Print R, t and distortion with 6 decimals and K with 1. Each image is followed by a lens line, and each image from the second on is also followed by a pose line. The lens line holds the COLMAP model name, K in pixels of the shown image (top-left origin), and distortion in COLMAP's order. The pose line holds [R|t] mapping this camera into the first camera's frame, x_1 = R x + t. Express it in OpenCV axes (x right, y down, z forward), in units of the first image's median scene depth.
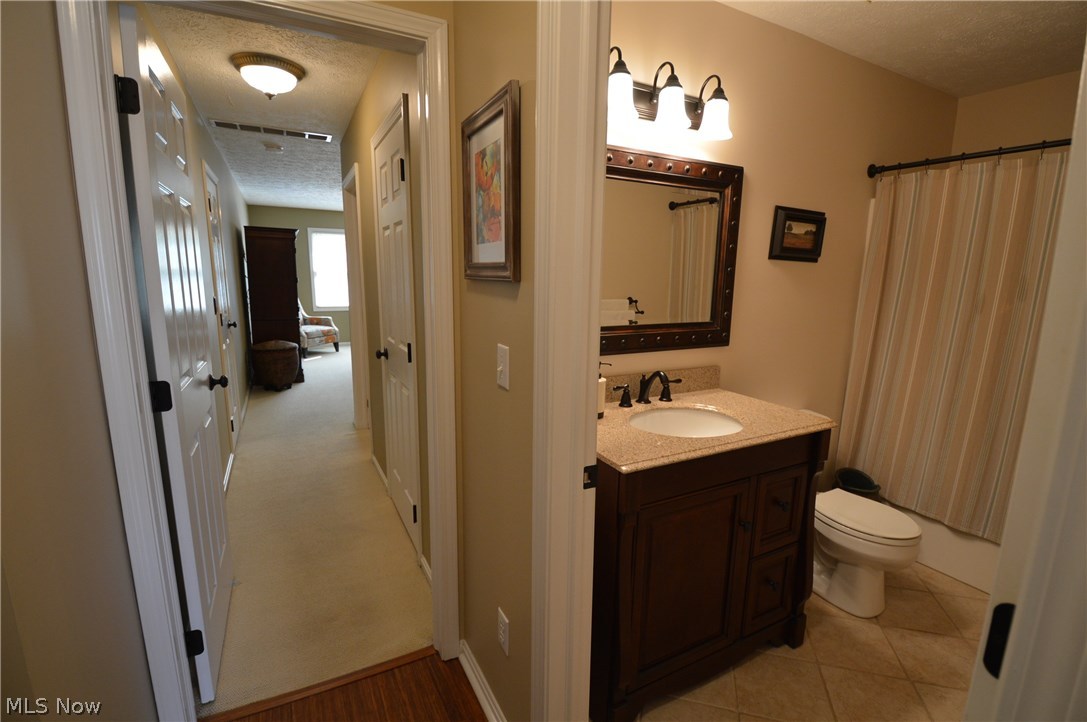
lens RADIAL K [[480.7, 0, 544.3], [0, 480.7, 358.5], [0, 0, 1]] dist [0.015818, -0.021273]
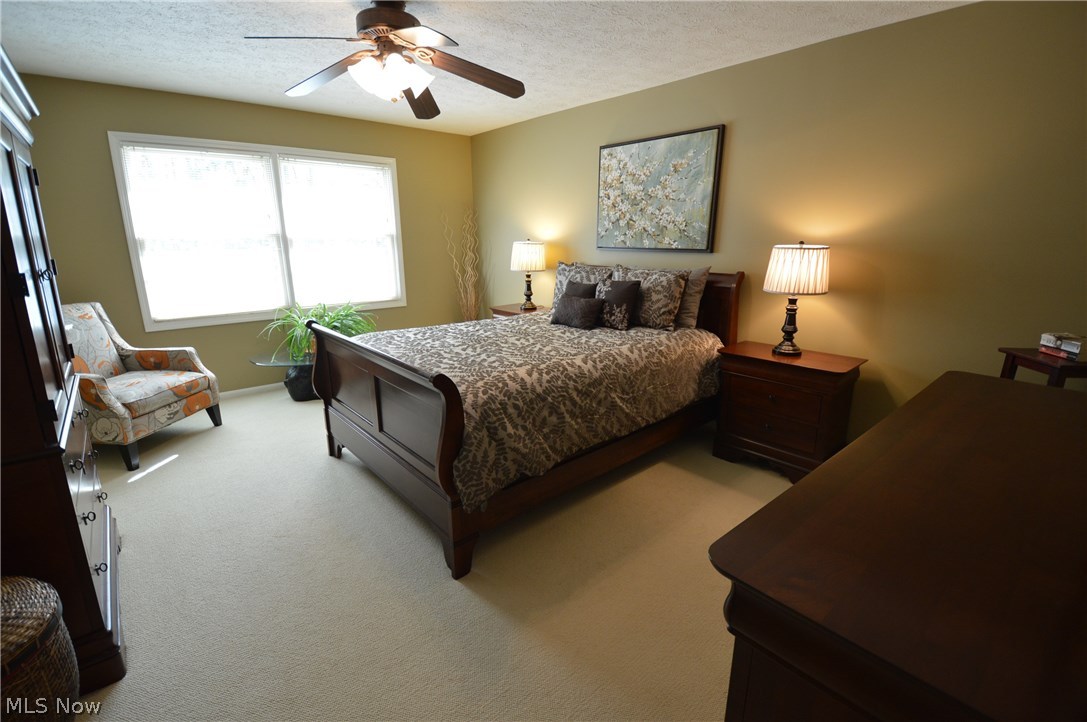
lens RADIAL K [[480.7, 0, 544.6], [0, 480.7, 358.7], [0, 0, 1]] dist [0.015818, -0.021273]
pose [[0.974327, -0.066617, 0.215057, -0.253920], [0.049696, 0.995296, 0.083158, -0.103889], [-0.219585, -0.070336, 0.973055, 0.564449]]
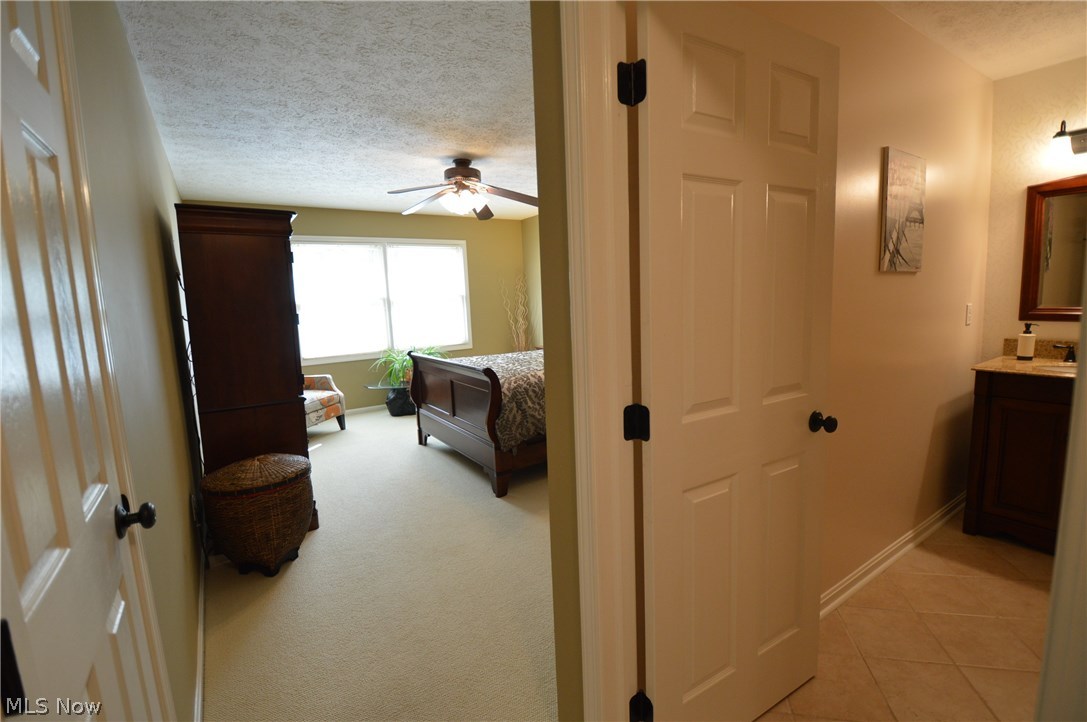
lens RADIAL K [[480.7, 0, 544.7], [0, 480.7, 358.8], [0, 0, 1]] dist [0.015818, -0.021273]
pose [[0.993975, -0.063502, 0.089337, -0.241569], [0.067494, 0.996819, -0.042386, -0.066776], [-0.086361, 0.048160, 0.995099, 0.388453]]
